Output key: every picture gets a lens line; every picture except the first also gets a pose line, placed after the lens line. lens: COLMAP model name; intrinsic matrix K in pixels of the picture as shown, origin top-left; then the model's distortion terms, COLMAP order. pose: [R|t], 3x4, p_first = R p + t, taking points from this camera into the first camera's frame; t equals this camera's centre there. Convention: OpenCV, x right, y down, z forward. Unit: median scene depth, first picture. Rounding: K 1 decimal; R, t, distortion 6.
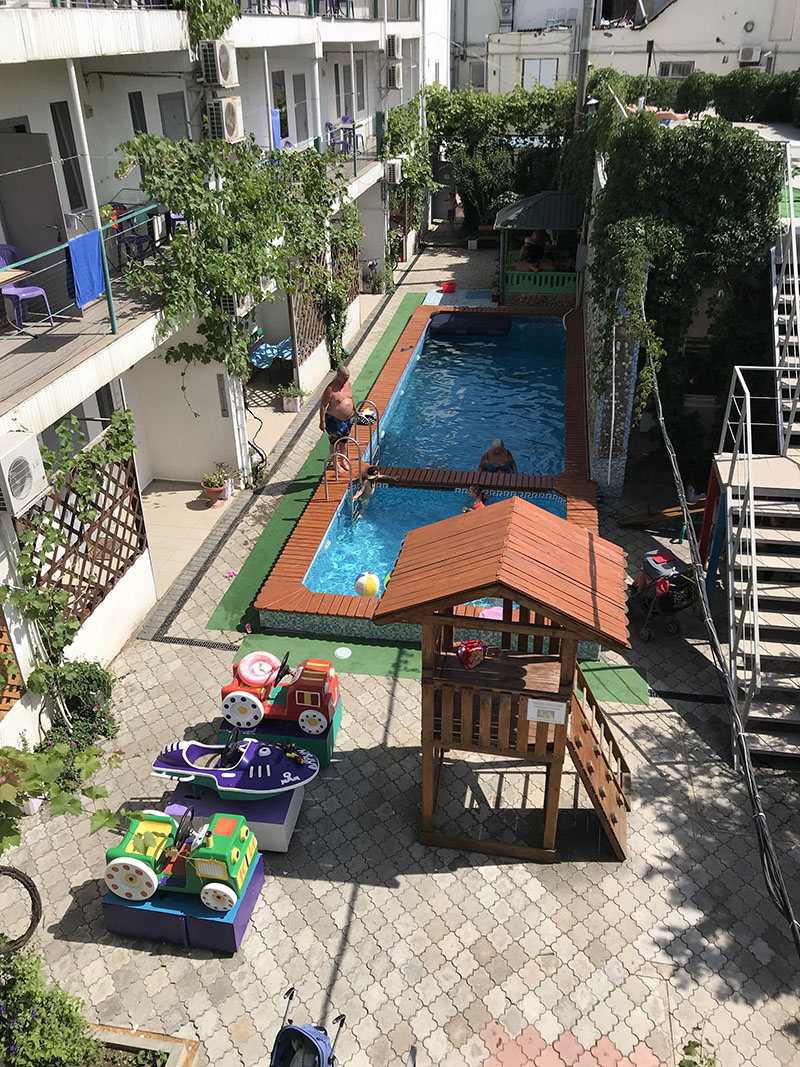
lens RADIAL K [[856.3, 0, 406.3], [0, 856.3, 531.9], [0, 0, 1]] dist [0.000224, 0.004458]
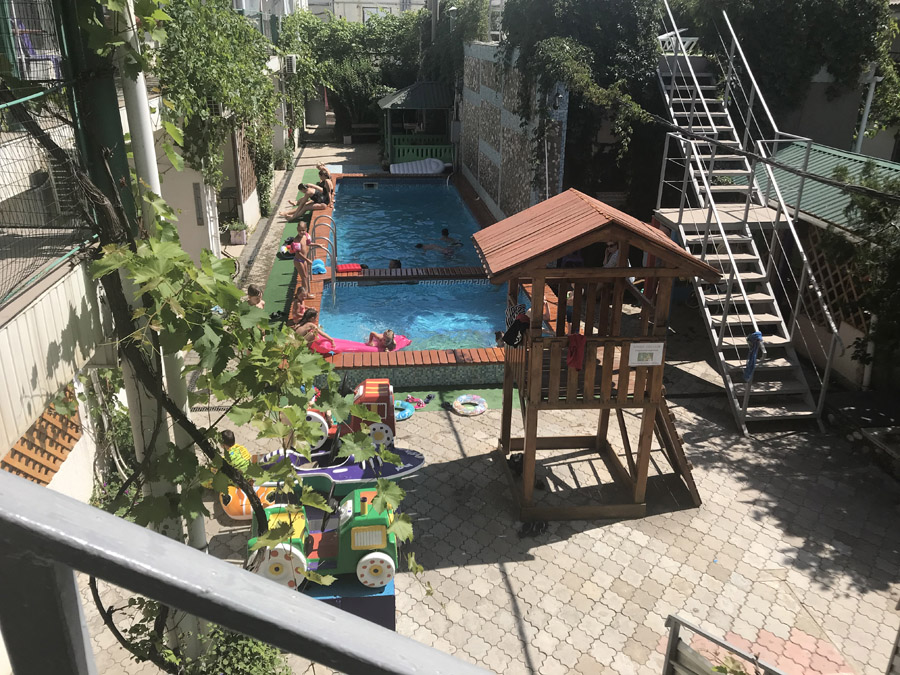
lens RADIAL K [[722.2, 0, 453.0], [0, 722.2, 336.4], [0, 0, 1]] dist [0.000224, 0.004458]
pose [[0.960637, -0.082040, 0.265418, -0.207554], [0.113668, 0.987841, -0.106063, 0.167644], [-0.253489, 0.132058, 0.958282, 0.113135]]
